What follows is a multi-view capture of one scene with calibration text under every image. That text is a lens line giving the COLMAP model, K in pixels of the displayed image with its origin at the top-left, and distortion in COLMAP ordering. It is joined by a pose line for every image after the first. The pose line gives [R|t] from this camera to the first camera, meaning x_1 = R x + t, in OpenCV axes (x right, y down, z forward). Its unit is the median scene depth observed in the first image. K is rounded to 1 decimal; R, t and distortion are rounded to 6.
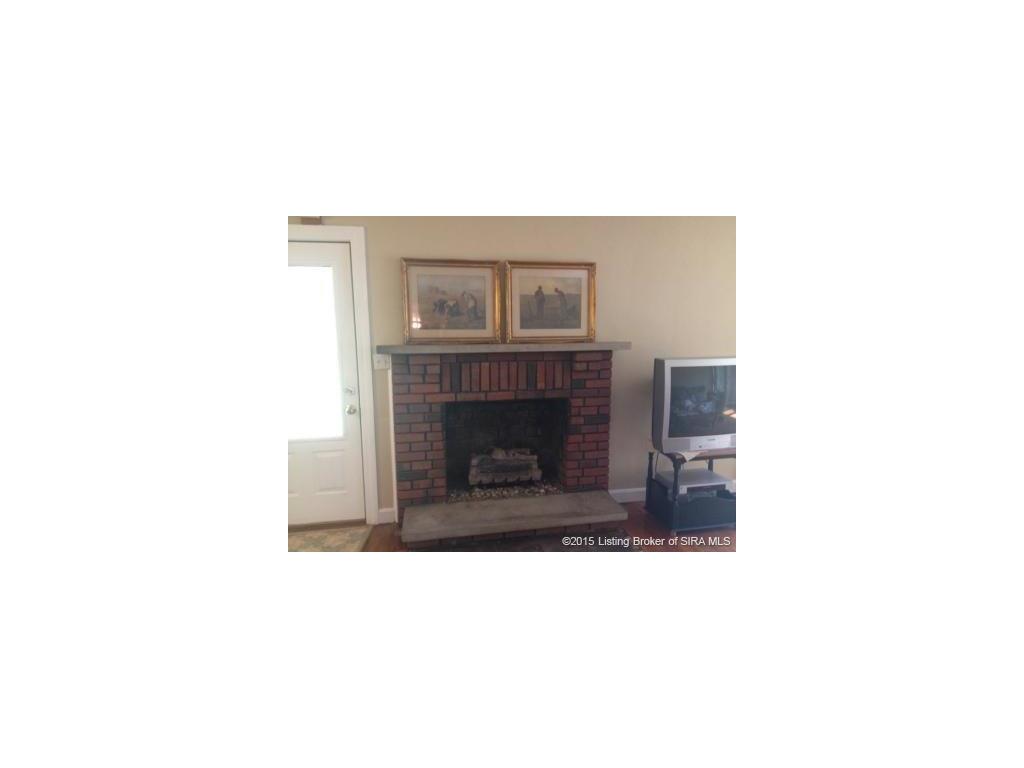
lens RADIAL K [[418.7, 0, 506.3], [0, 418.7, 378.6], [0, 0, 1]] dist [0.001022, 0.000004]
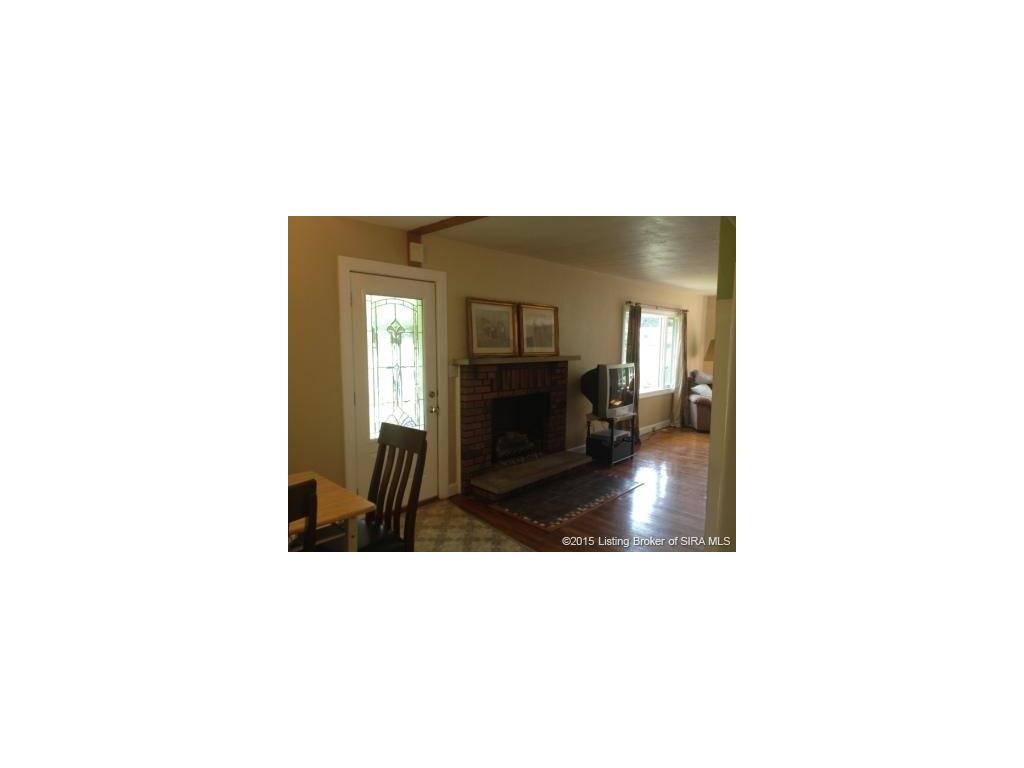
lens RADIAL K [[418.7, 0, 506.3], [0, 418.7, 378.6], [0, 0, 1]] dist [0.001022, 0.000004]
pose [[0.818063, -0.039657, 0.573759, -0.899040], [0.068918, 0.997191, -0.029339, 0.032703], [-0.570984, 0.063543, 0.818498, -0.186818]]
